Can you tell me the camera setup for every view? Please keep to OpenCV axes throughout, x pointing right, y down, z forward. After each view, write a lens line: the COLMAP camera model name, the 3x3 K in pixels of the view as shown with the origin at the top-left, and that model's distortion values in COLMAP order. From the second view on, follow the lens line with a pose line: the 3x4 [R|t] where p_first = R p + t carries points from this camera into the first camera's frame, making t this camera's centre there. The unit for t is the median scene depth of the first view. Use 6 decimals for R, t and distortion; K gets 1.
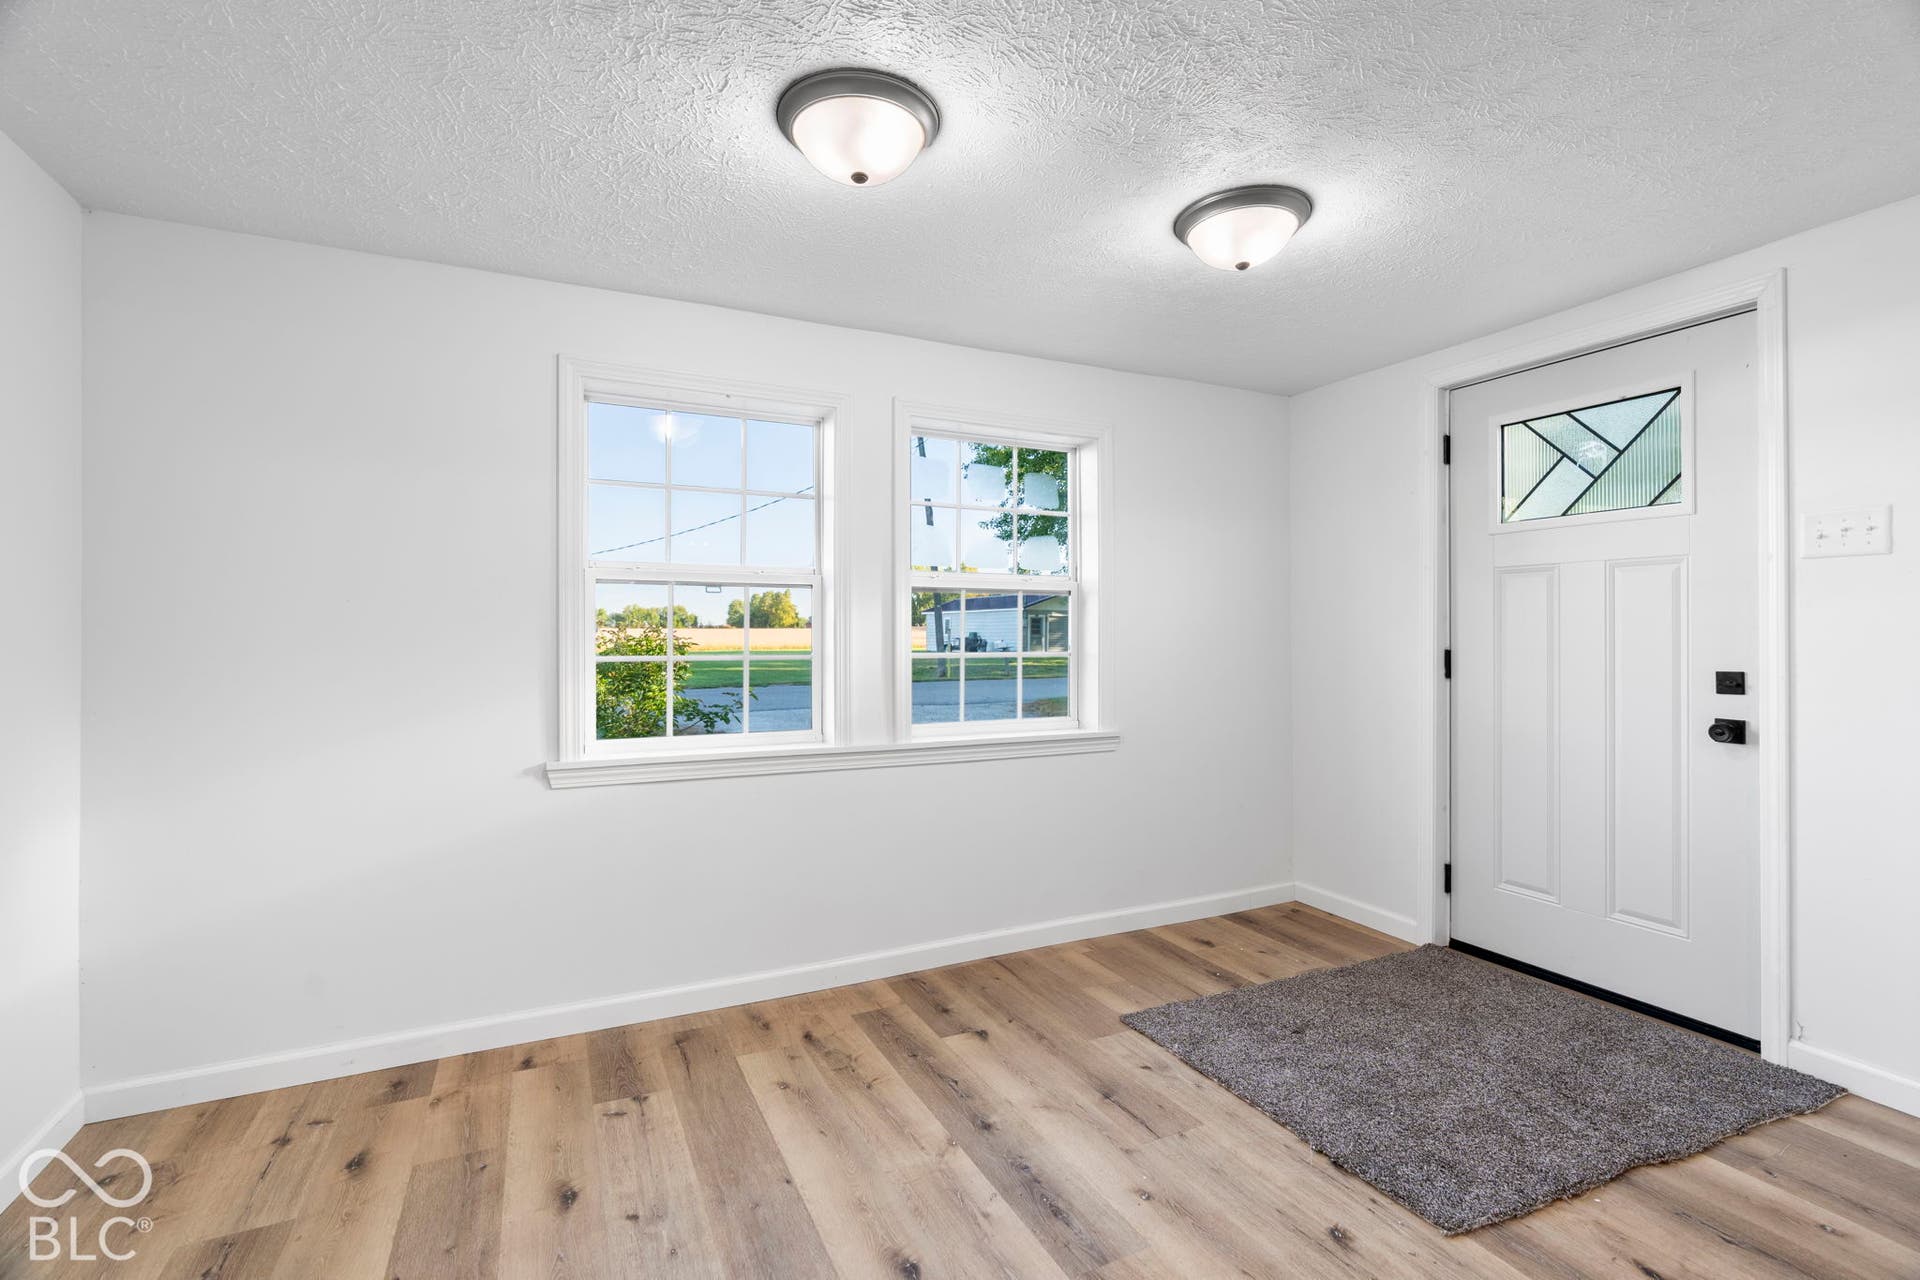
lens RADIAL K [[872.3, 0, 967.6], [0, 872.3, 632.5], [0, 0, 1]] dist [-0.008467, 0.004790]
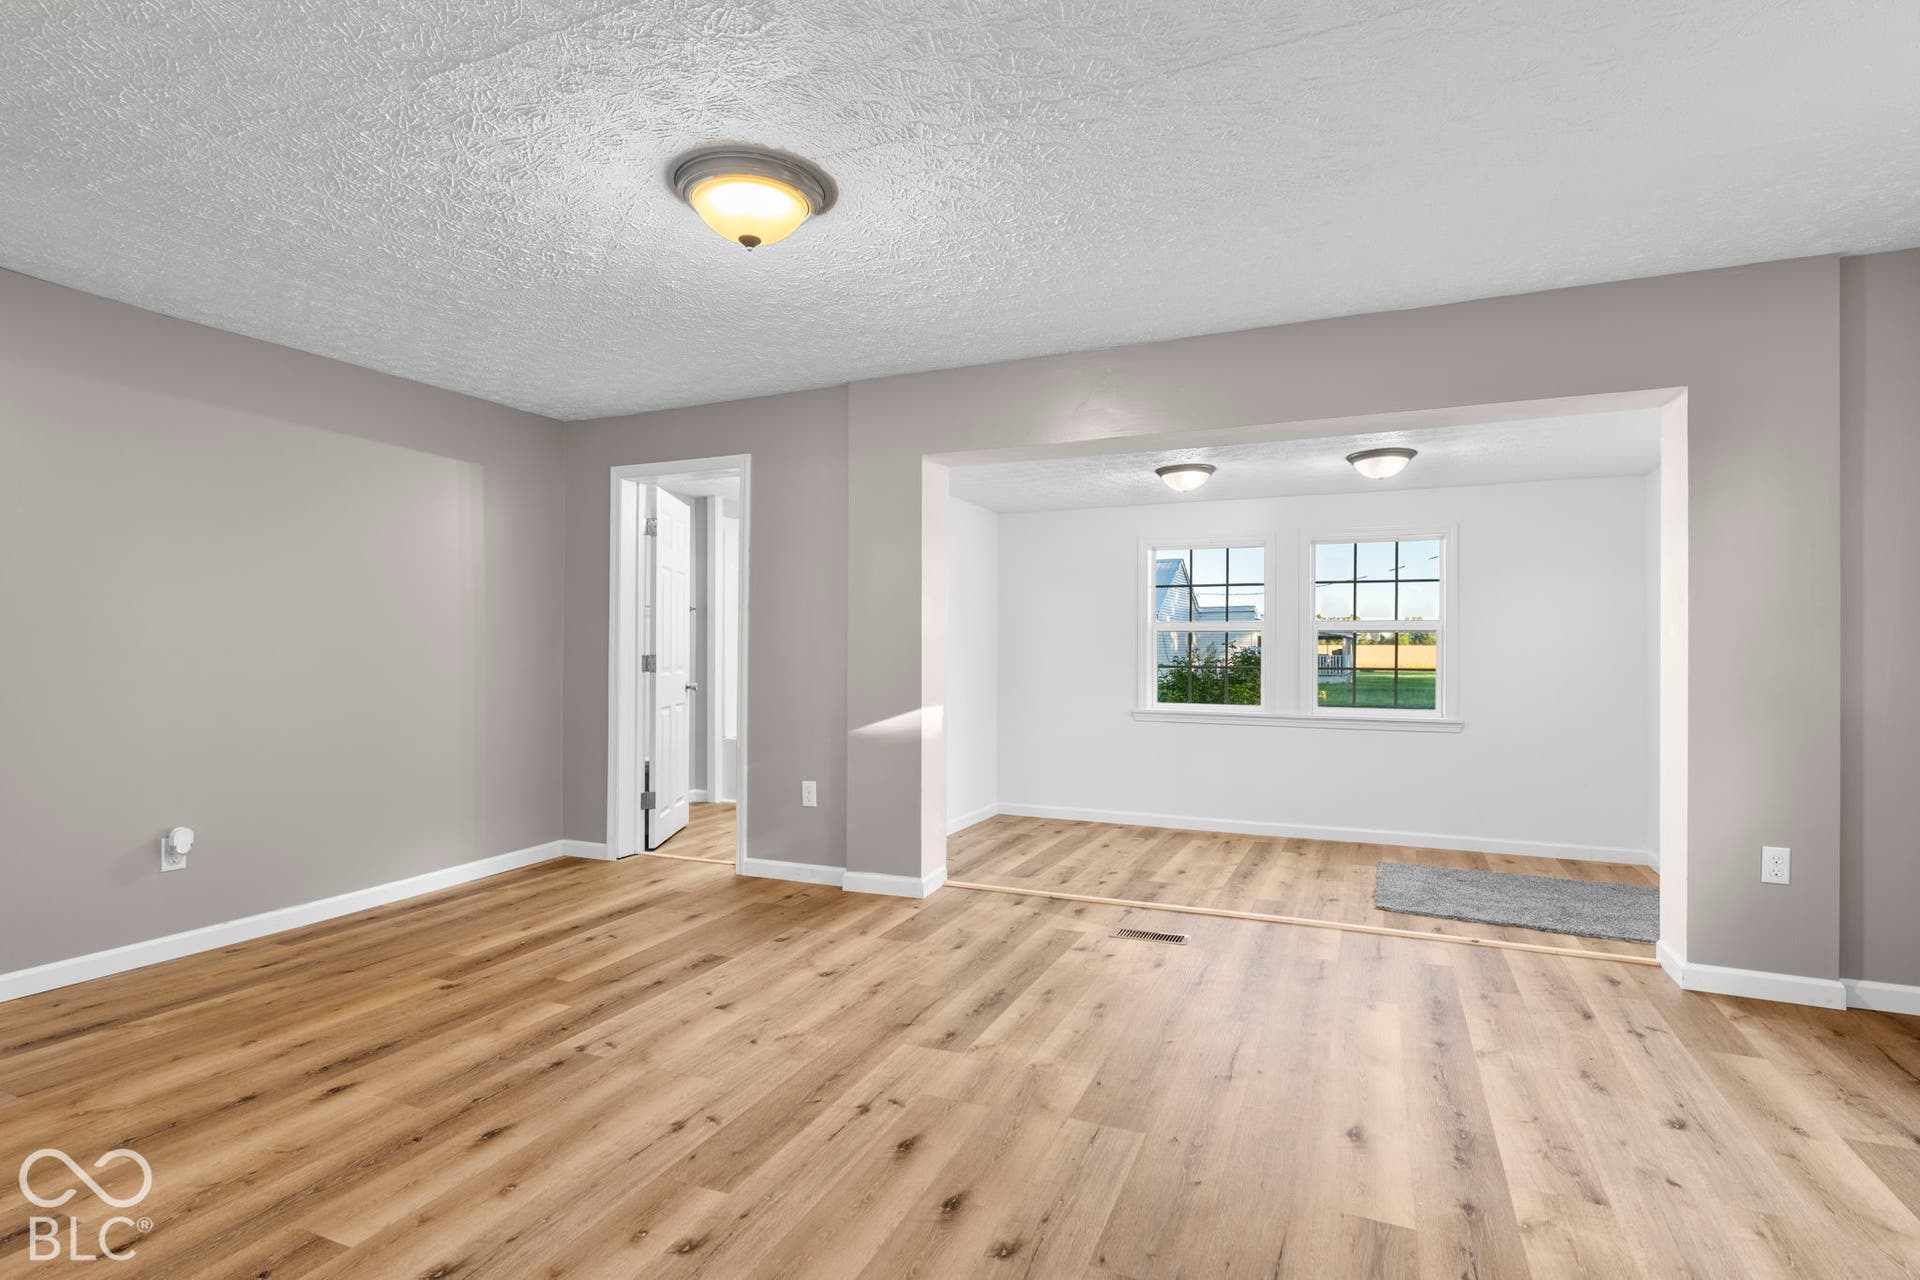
lens RADIAL K [[942.2, 0, 963.6], [0, 942.2, 645.8], [0, 0, 1]] dist [-0.009167, 0.001939]
pose [[0.646558, -0.001536, -0.762863, 1.249846], [-0.001369, 0.999994, -0.003174, -0.018106], [0.762863, 0.003097, 0.646552, -1.080929]]
